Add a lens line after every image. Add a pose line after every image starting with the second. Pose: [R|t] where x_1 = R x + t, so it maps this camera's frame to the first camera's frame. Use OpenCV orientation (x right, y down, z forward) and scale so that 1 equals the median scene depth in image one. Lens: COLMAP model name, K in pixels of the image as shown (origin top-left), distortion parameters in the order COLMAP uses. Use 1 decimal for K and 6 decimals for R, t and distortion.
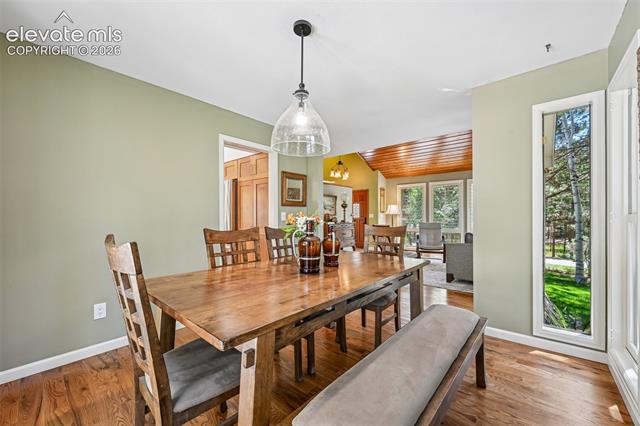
lens RADIAL K [[252.7, 0, 319.5], [0, 252.7, 213.8], [0, 0, 1]] dist [-0.001580, 0.000280]
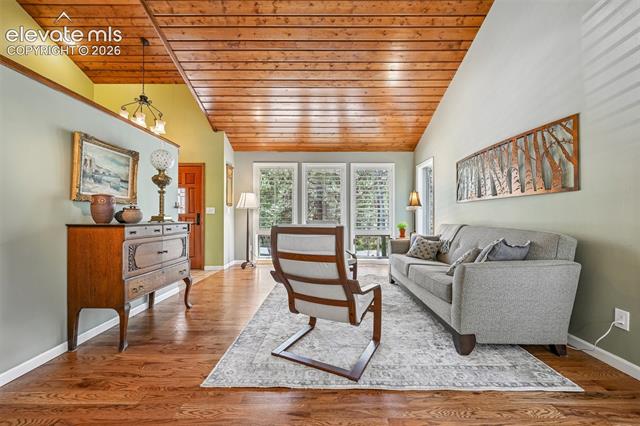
lens RADIAL K [[252.7, 0, 320.1], [0, 252.7, 217.8], [0, 0, 1]] dist [-0.001580, 0.000280]
pose [[0.756937, 0.000608, 0.653487, 0.021947], [-0.008067, 0.999932, 0.008413, 0.017902], [-0.653438, -0.011640, 0.756891, 0.423738]]
